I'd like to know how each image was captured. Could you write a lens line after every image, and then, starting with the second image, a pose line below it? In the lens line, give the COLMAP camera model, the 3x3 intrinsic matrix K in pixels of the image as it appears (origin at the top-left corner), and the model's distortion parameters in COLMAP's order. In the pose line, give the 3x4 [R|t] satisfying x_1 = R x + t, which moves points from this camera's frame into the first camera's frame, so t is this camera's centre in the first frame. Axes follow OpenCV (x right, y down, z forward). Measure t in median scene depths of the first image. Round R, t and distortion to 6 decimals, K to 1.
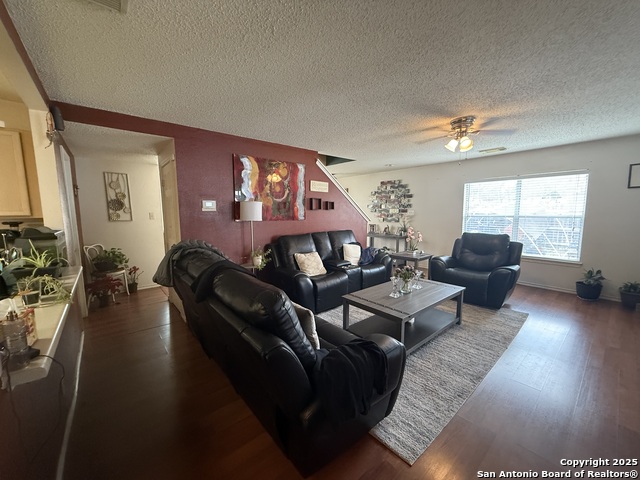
lens RADIAL K [[254.8, 0, 320.0], [0, 254.8, 240.0], [0, 0, 1]] dist [0.000253, 0.000056]
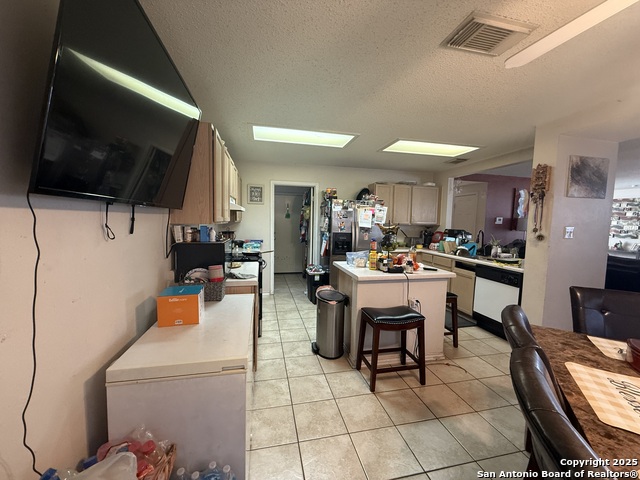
lens RADIAL K [[254.8, 0, 320.0], [0, 254.8, 240.0], [0, 0, 1]] dist [0.000253, 0.000056]
pose [[0.888545, 0.054910, -0.455492, -0.354847], [-0.075814, 0.996736, -0.027735, 0.060339], [0.452482, 0.059176, 0.889808, -0.484438]]
